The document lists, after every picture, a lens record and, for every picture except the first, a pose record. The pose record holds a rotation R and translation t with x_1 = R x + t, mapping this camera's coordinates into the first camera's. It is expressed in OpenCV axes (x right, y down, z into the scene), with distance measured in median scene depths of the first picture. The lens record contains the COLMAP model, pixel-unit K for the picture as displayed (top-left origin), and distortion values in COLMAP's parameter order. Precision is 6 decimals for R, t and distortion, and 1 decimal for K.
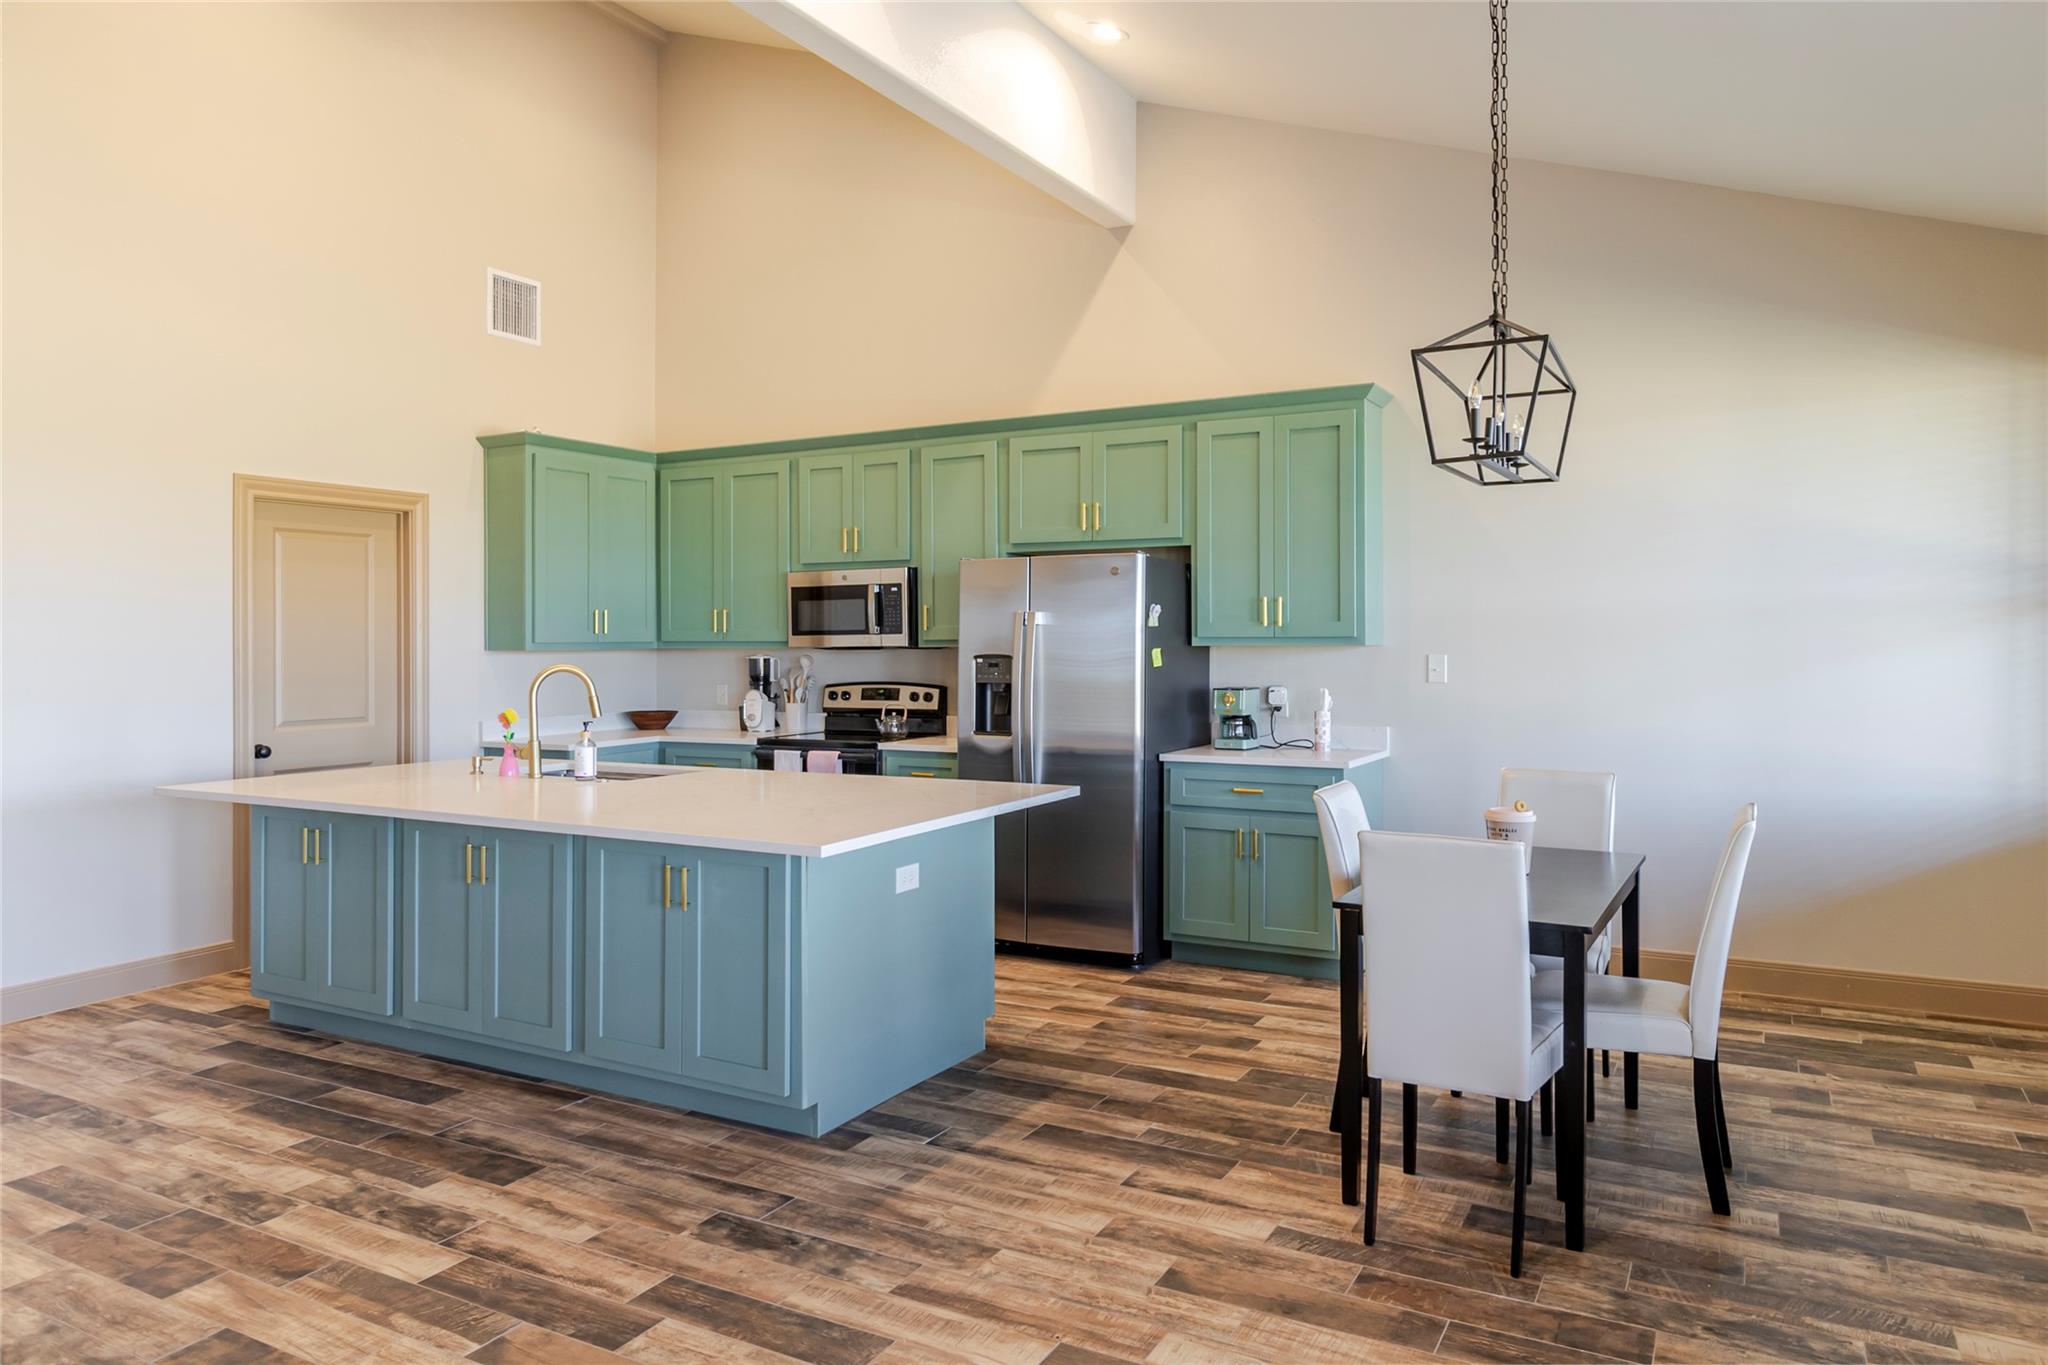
lens RADIAL K [[1331.3, 0, 1026.0], [0, 1331.3, 630.7], [0, 0, 1]] dist [-0.003456, 0.003101]
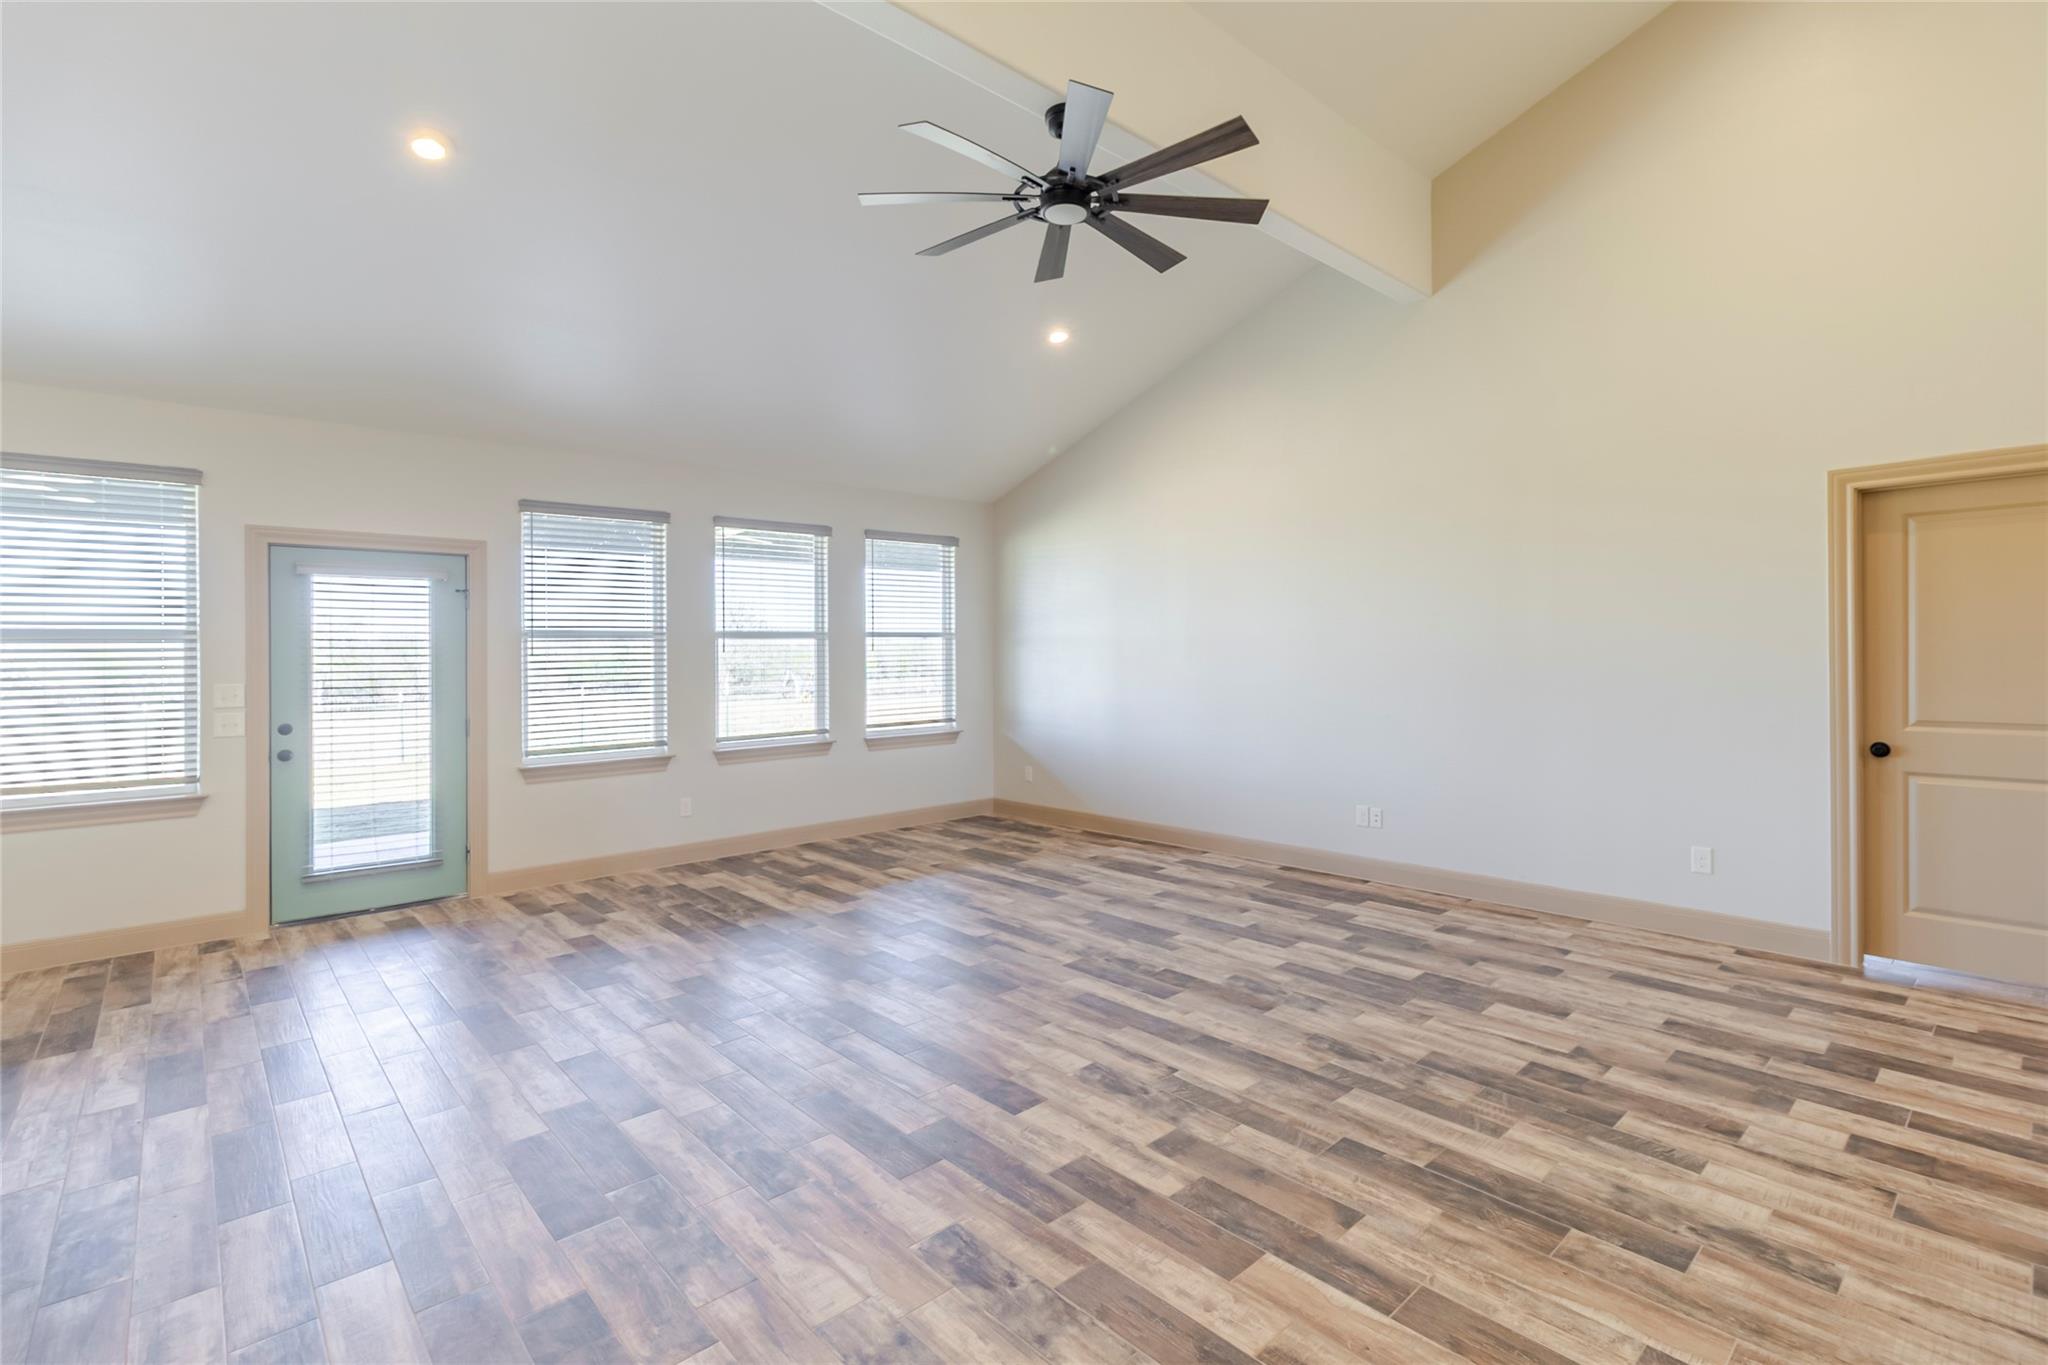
lens RADIAL K [[942.3, 0, 1049.2], [0, 942.3, 656.2], [0, 0, 1]] dist [0.000329, -0.000133]
pose [[-0.947604, 0.021276, 0.318737, -0.588363], [0.021503, 0.999765, -0.002807, 0.009710], [-0.318722, 0.004194, -0.947839, 0.752997]]
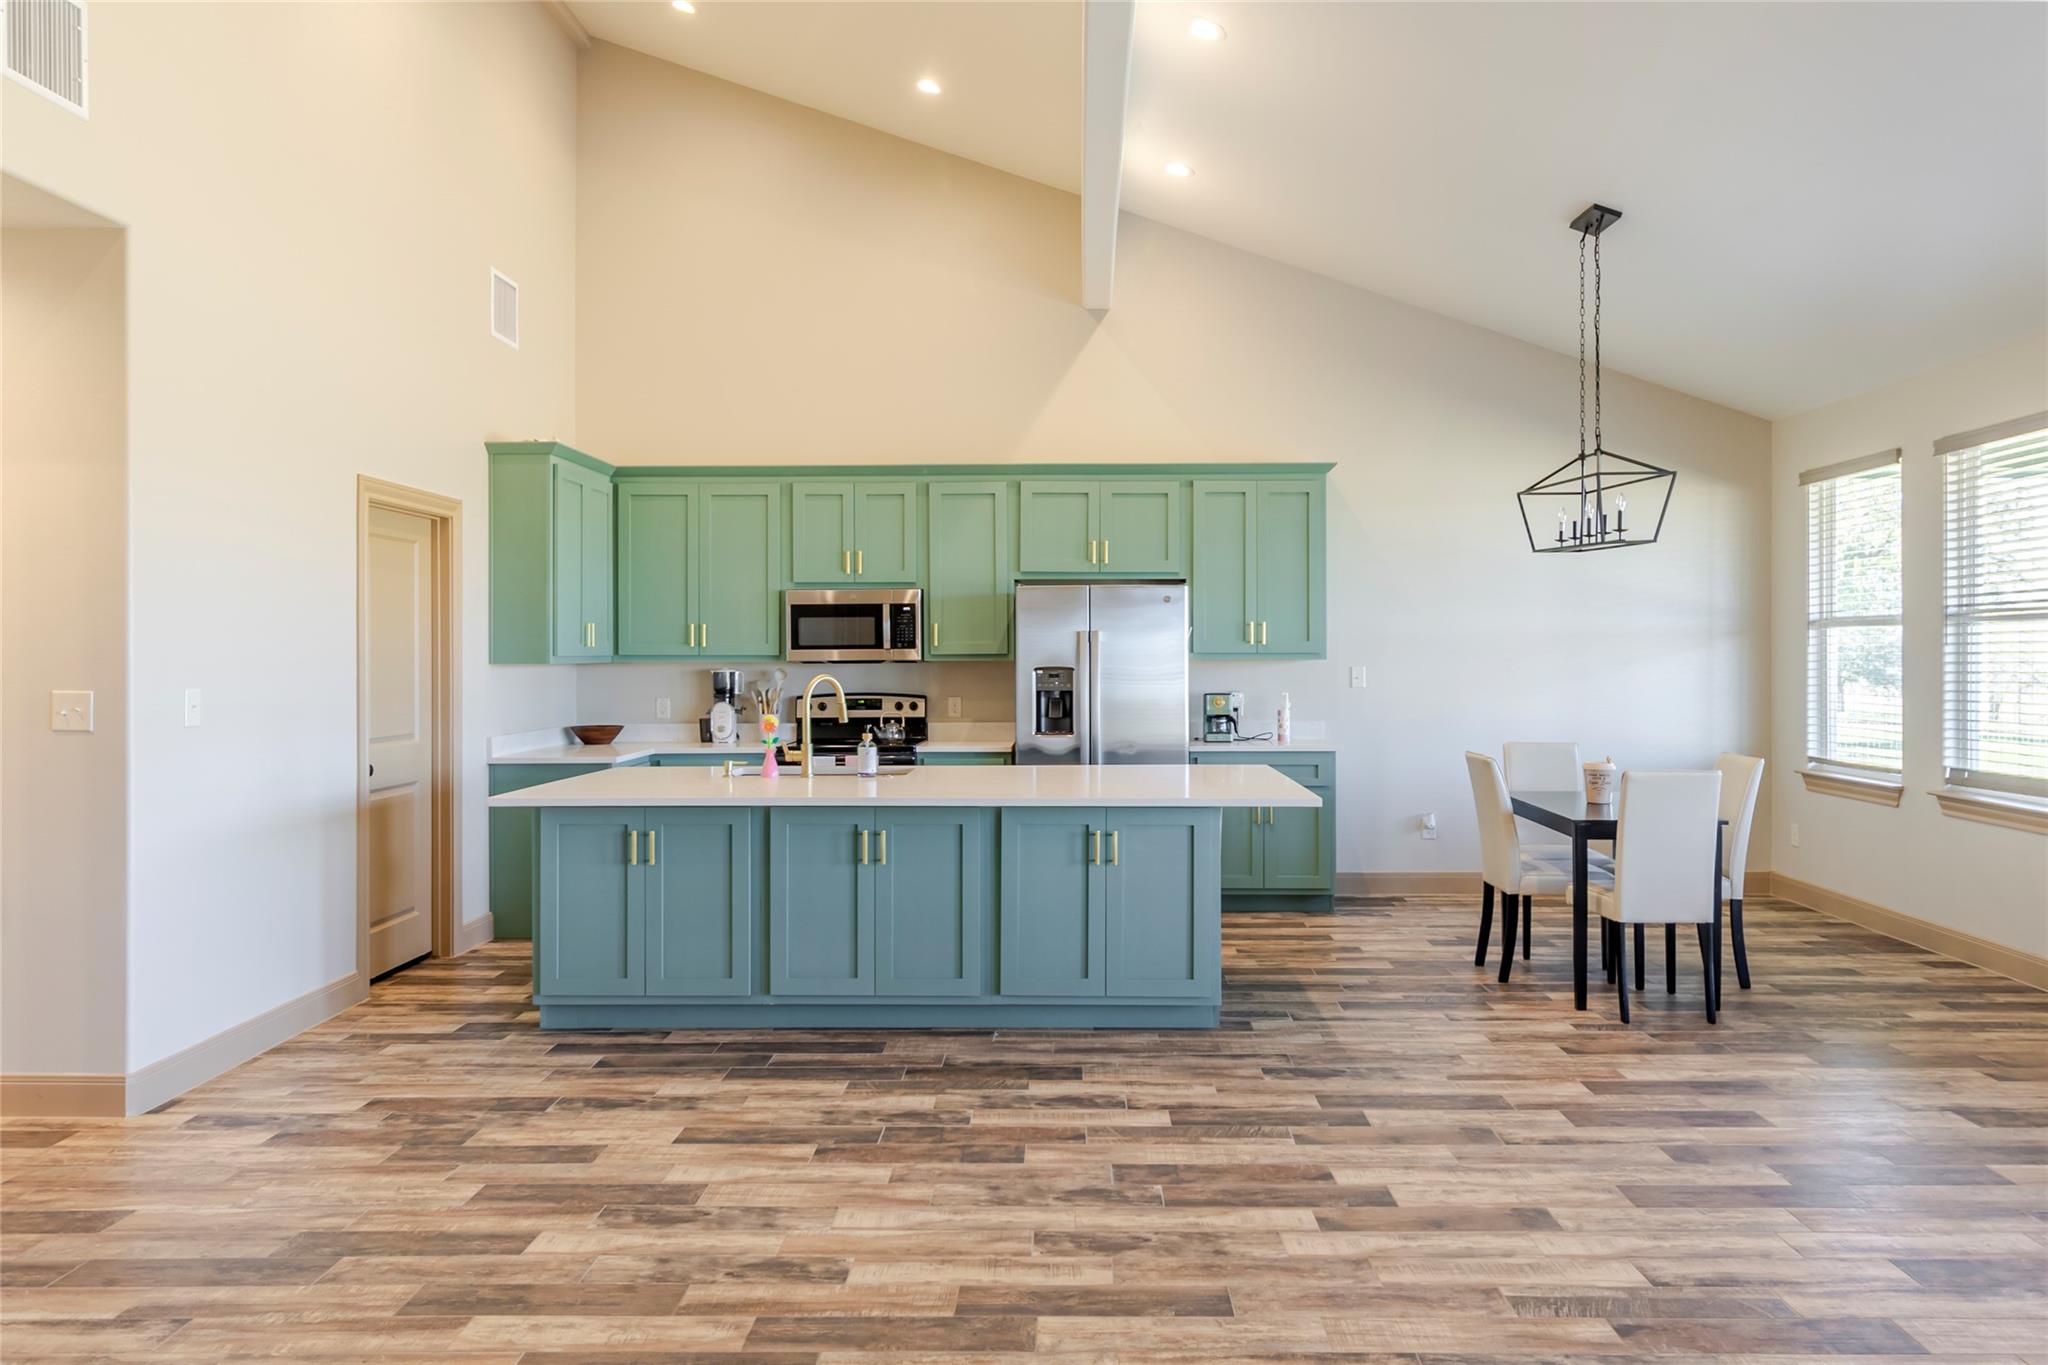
lens RADIAL K [[1399.2, 0, 1051.2], [0, 1399.2, 639.1], [0, 0, 1]] dist [0.000791, 0.001140]
pose [[0.884845, 0.009009, 0.465798, -0.600928], [-0.005703, 0.999948, -0.008508, 0.003843], [-0.465850, 0.004872, 0.884850, -0.100426]]
